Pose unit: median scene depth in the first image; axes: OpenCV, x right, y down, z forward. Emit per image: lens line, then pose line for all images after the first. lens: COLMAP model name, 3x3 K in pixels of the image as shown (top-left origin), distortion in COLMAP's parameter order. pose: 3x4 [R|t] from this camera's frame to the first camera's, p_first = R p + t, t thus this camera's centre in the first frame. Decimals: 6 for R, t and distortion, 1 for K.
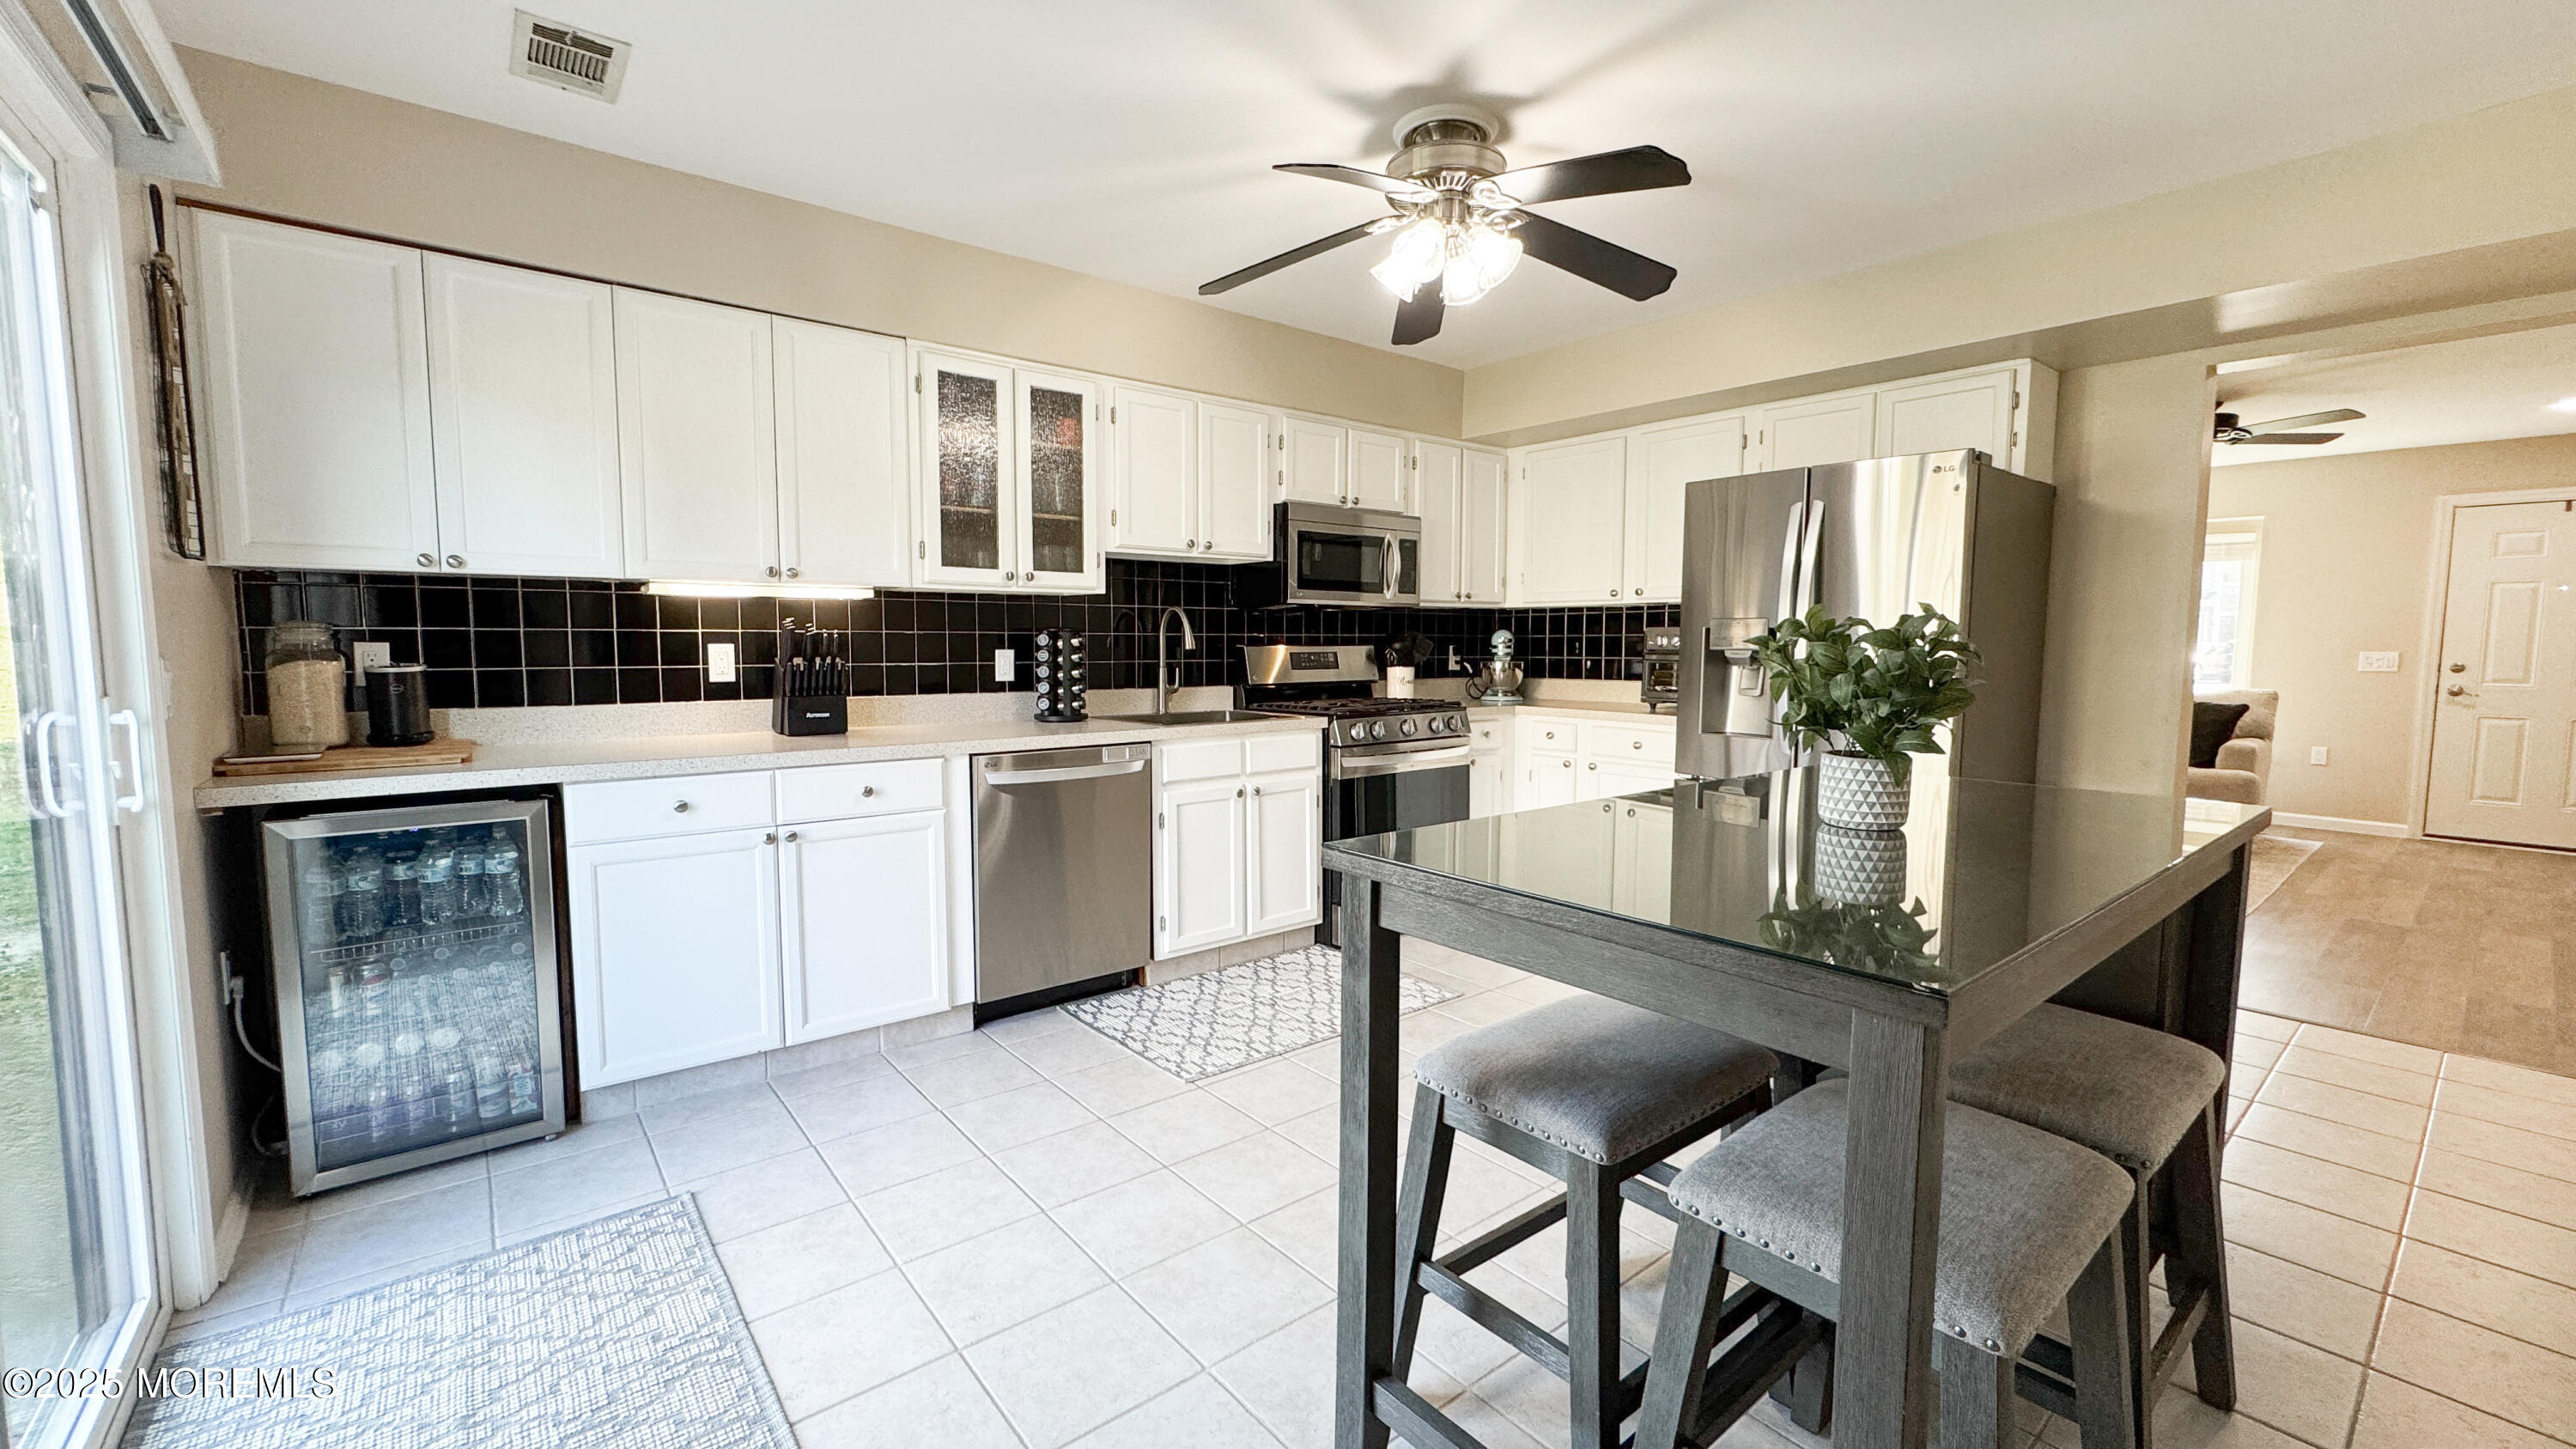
lens RADIAL K [[1026.1, 0, 1289.2], [0, 1026.1, 725.1], [0, 0, 1]] dist [-0.005195, -0.000313]
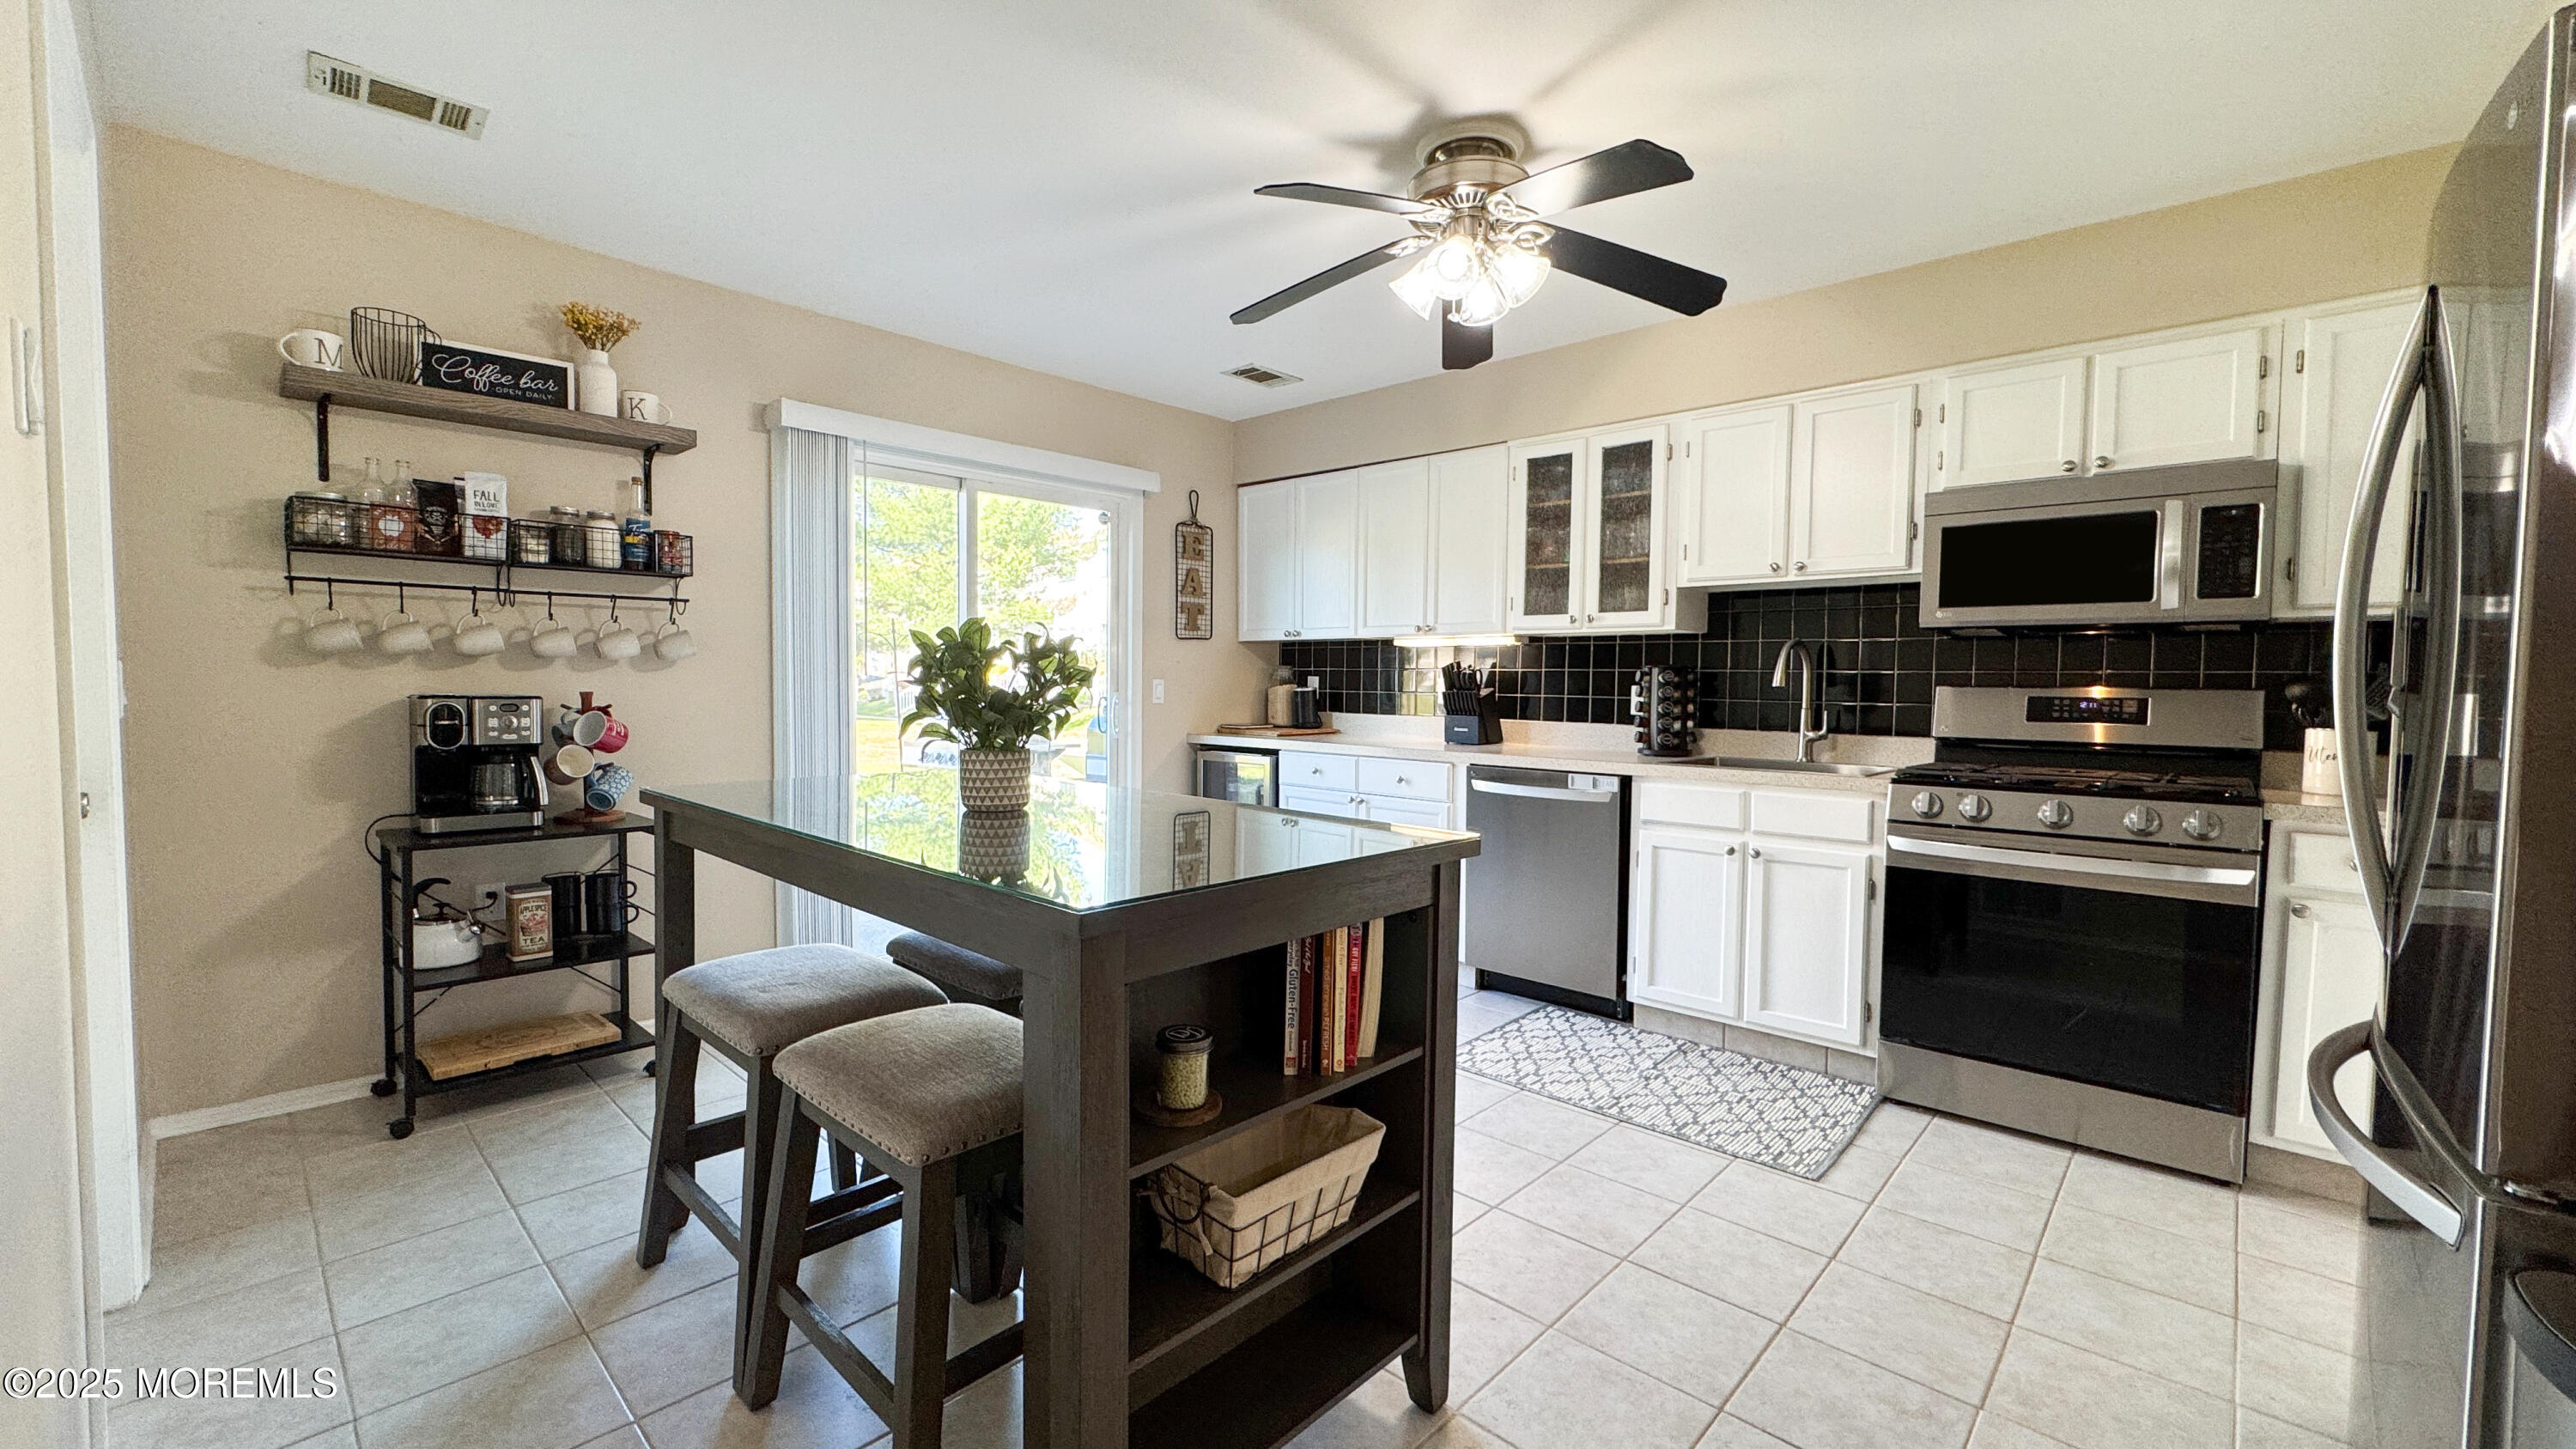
lens RADIAL K [[1026.1, 0, 1295.2], [0, 1026.1, 732.6], [0, 0, 1]] dist [-0.005195, -0.000313]
pose [[0.130284, 0.053613, -0.990026, 0.796824], [-0.090302, 0.995028, 0.042001, -0.039153], [0.987356, 0.083929, 0.134477, 0.533248]]
